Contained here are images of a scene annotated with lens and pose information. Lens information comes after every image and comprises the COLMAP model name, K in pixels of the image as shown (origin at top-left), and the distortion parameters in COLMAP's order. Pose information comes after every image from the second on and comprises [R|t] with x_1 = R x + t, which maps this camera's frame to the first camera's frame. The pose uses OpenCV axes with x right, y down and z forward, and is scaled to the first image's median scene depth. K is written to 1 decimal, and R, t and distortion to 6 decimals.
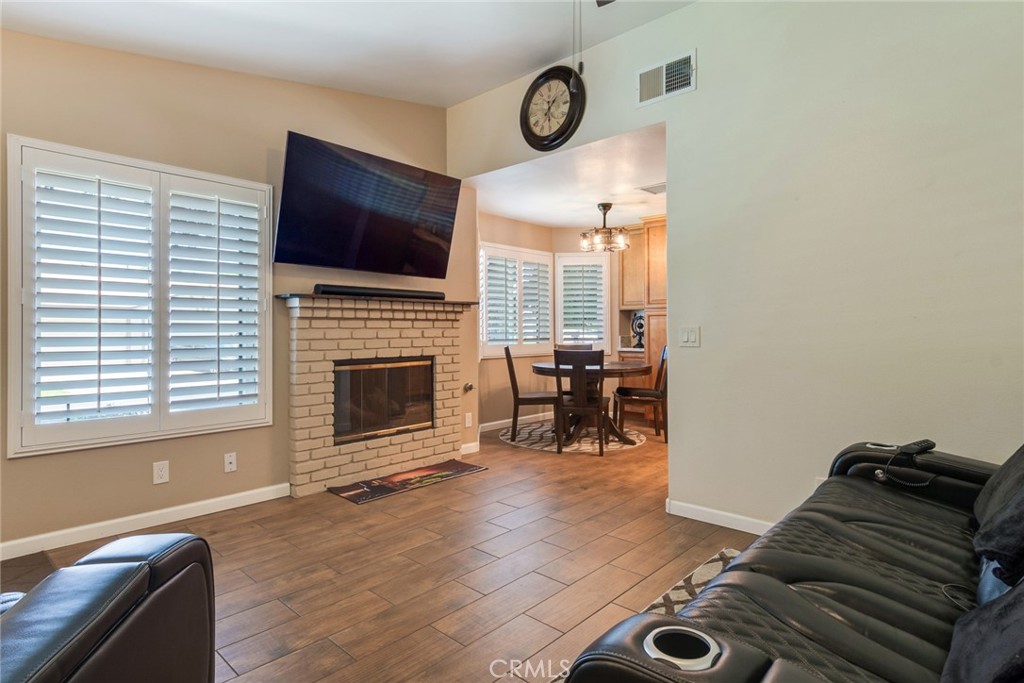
lens RADIAL K [[539.2, 0, 496.5], [0, 539.2, 320.4], [0, 0, 1]] dist [0.010606, -0.016566]
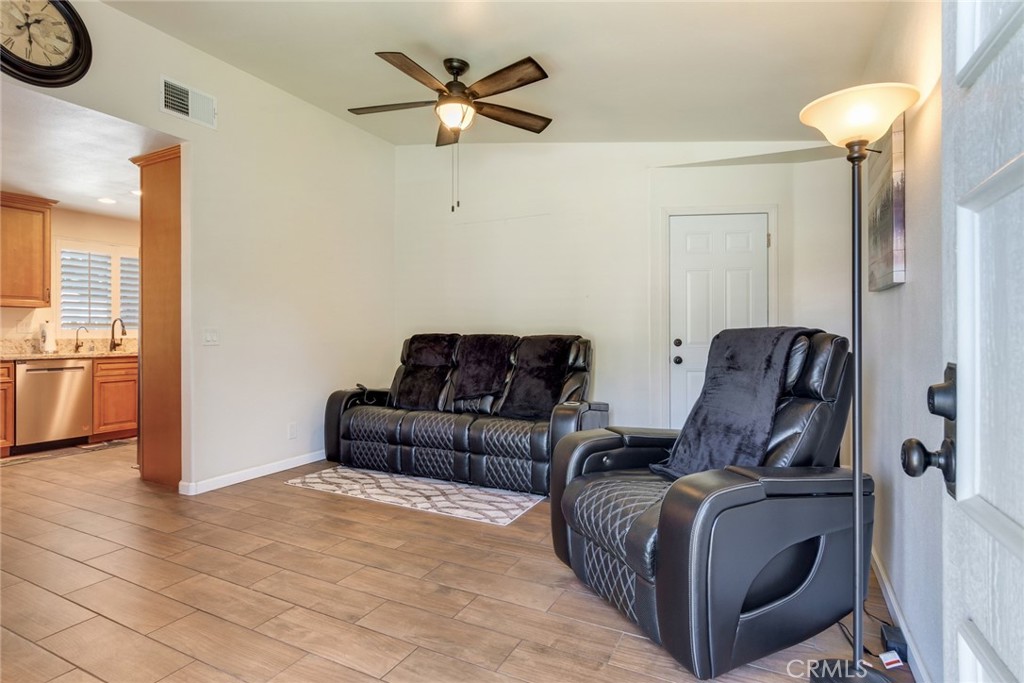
lens RADIAL K [[539.2, 0, 496.3], [0, 539.2, 336.0], [0, 0, 1]] dist [0.010606, -0.016566]
pose [[-0.274357, -0.000691, 0.961628, -0.753243], [-0.014791, 0.999884, -0.003501, 0.016998], [-0.961514, -0.015184, -0.274336, 0.573706]]
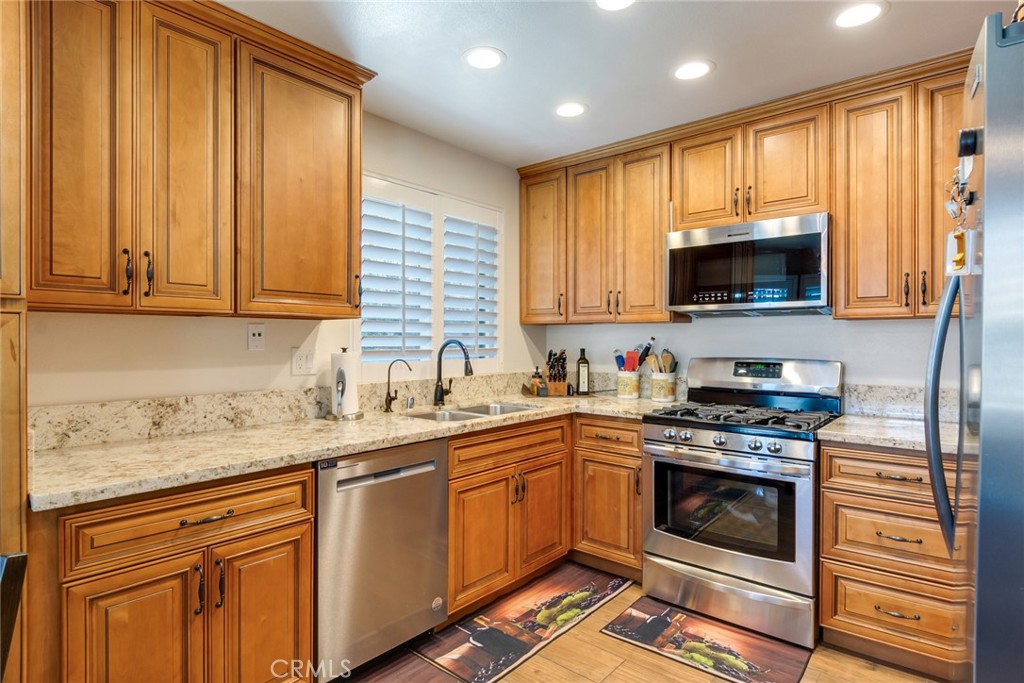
lens RADIAL K [[539.2, 0, 494.0], [0, 539.2, 339.3], [0, 0, 1]] dist [0.010606, -0.016566]
pose [[-0.044706, 0.004844, 0.998988, 0.230649], [-0.021861, 0.999744, -0.005826, -0.018240], [-0.998761, -0.022100, -0.044589, 1.143154]]
